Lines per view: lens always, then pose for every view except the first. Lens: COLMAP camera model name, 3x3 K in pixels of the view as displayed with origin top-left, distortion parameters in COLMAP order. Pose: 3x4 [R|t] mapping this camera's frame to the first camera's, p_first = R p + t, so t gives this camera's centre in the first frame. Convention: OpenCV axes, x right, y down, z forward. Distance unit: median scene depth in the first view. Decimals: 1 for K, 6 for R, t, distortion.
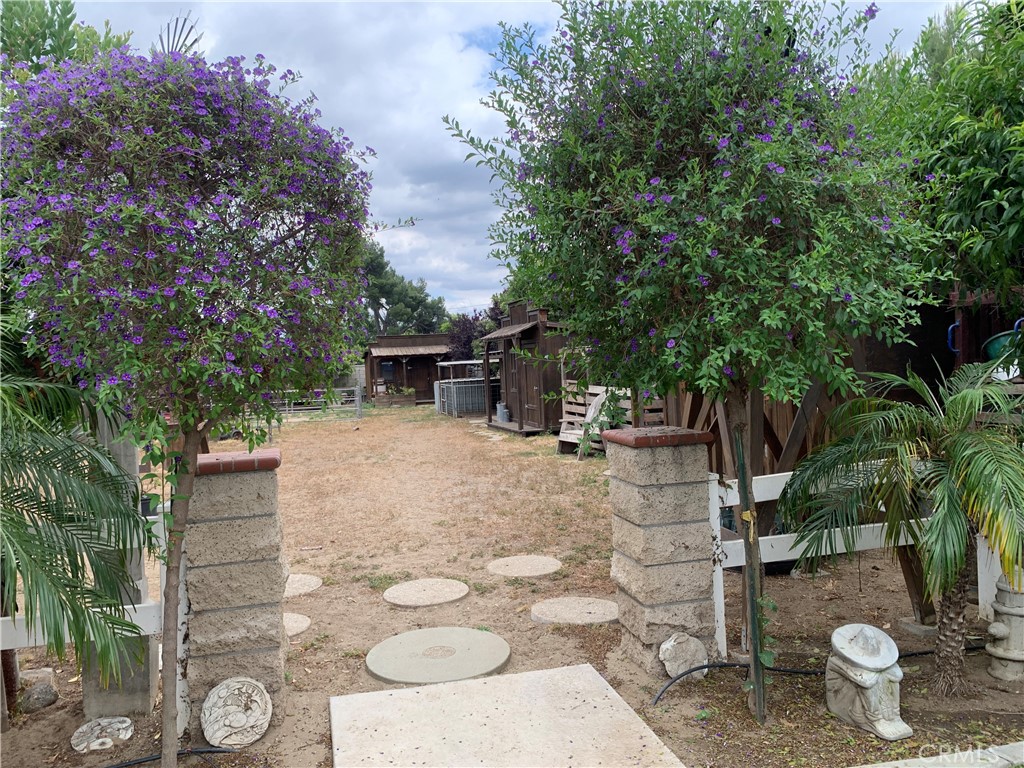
lens RADIAL K [[775.0, 0, 511.5], [0, 775.0, 383.1], [0, 0, 1]] dist [0.007267, -0.019672]
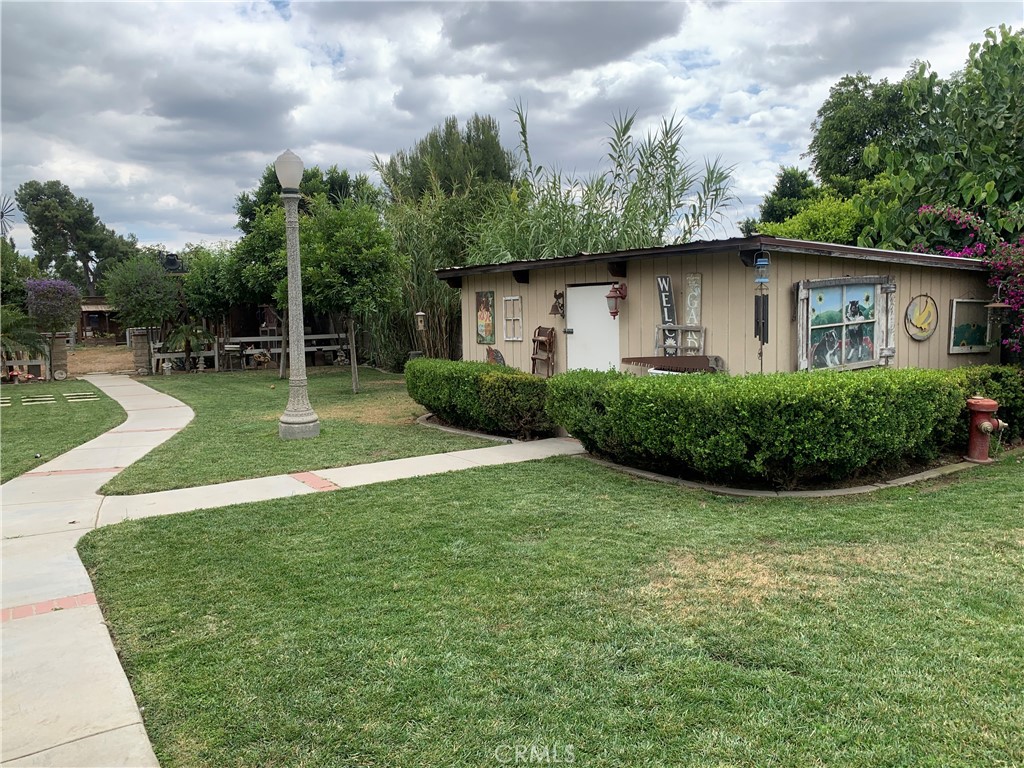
lens RADIAL K [[775.0, 0, 512.8], [0, 775.0, 375.3], [0, 0, 1]] dist [0.007267, -0.019672]
pose [[0.946281, -0.002106, 0.323339, 0.037112], [-0.013834, 0.998799, 0.046992, 0.001900], [-0.323050, -0.048940, 0.945116, -0.207457]]
